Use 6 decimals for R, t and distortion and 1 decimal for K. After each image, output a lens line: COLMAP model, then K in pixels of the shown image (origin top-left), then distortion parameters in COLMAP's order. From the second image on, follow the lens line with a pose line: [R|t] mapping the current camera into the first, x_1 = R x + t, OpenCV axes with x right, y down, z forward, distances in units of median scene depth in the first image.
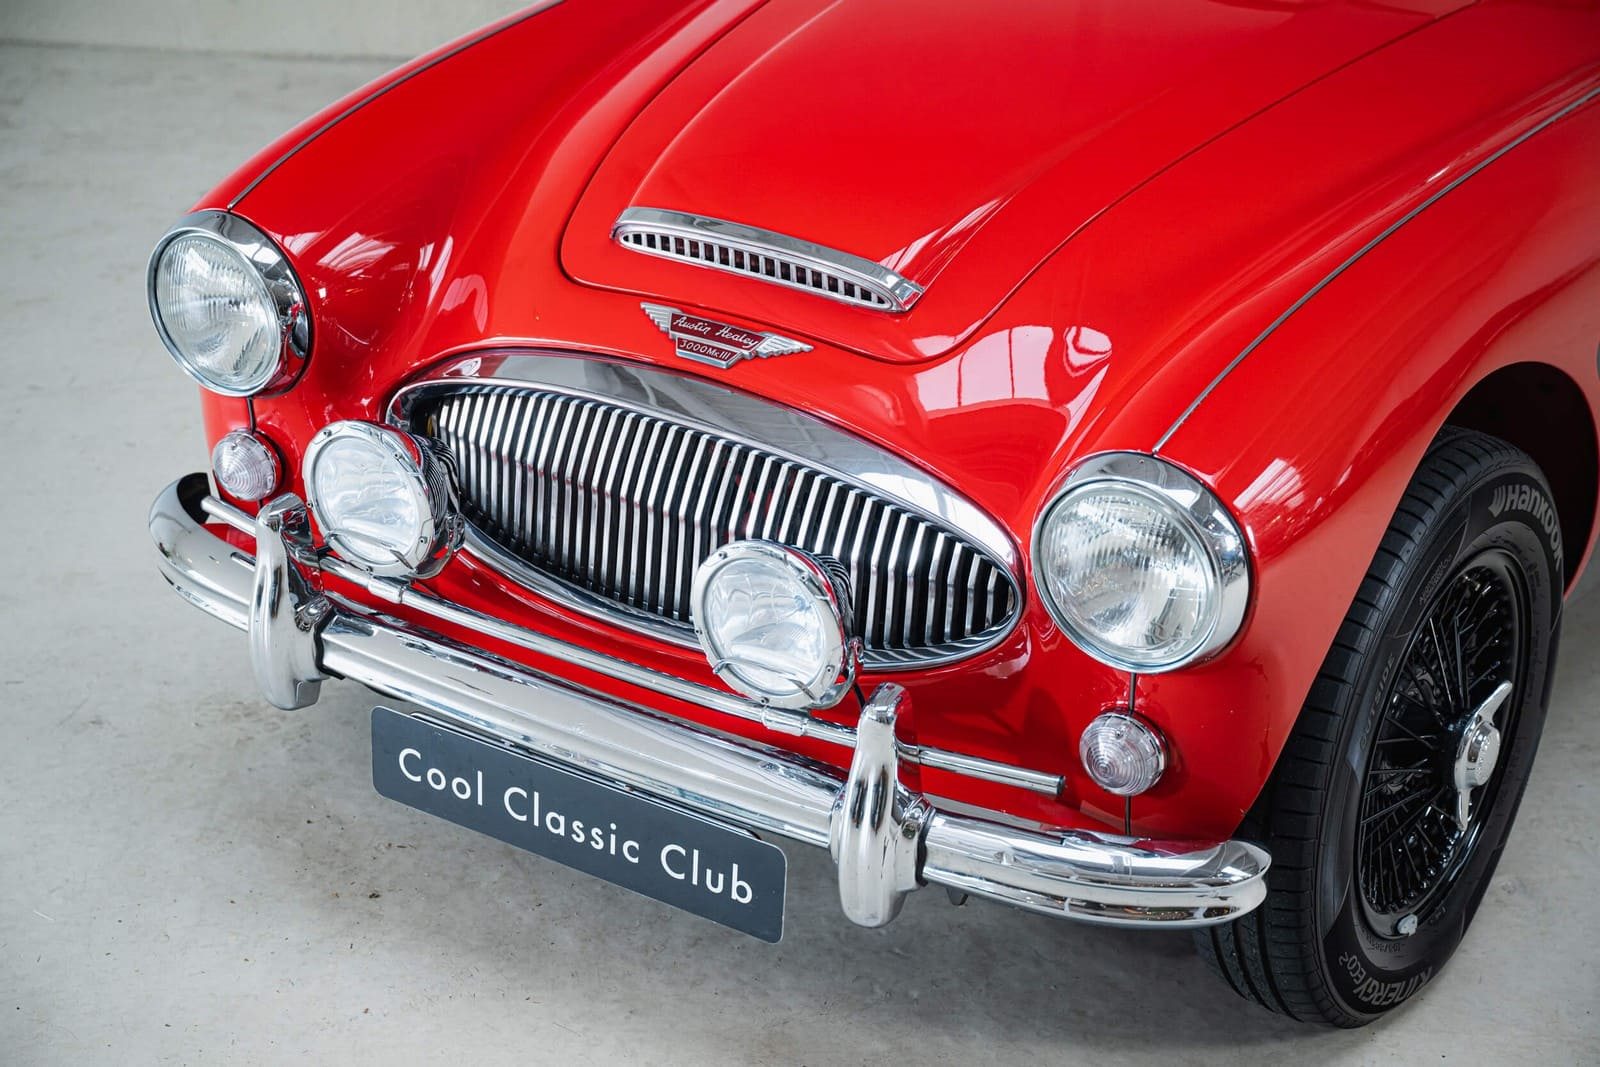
lens RADIAL K [[2668.2, 0, 800.0], [0, 2668.2, 533.5], [0, 0, 1]] dist [0.235649, 0.688569]
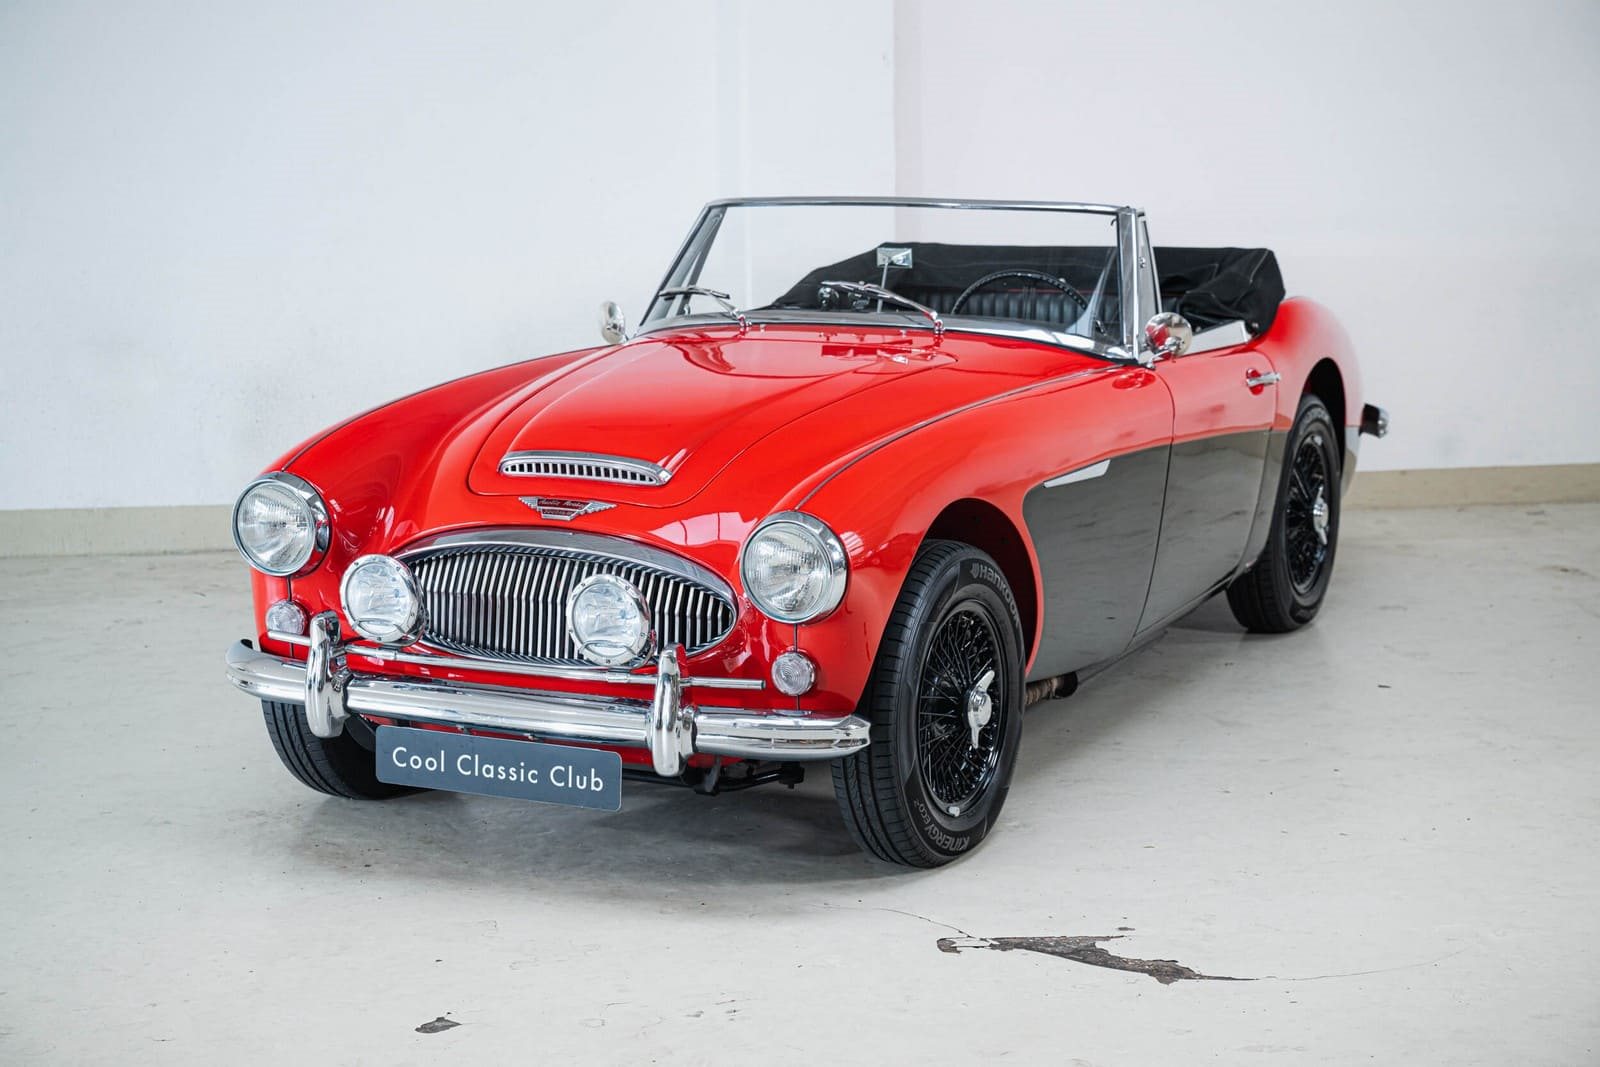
lens RADIAL K [[2668.2, 0, 800.0], [0, 2668.2, 533.5], [0, 0, 1]] dist [0.235649, 0.688569]
pose [[0.990459, -0.046514, 0.129718, -0.111285], [0.077034, 0.967386, -0.241309, 0.410765], [-0.114263, 0.249000, 0.961740, -0.816240]]
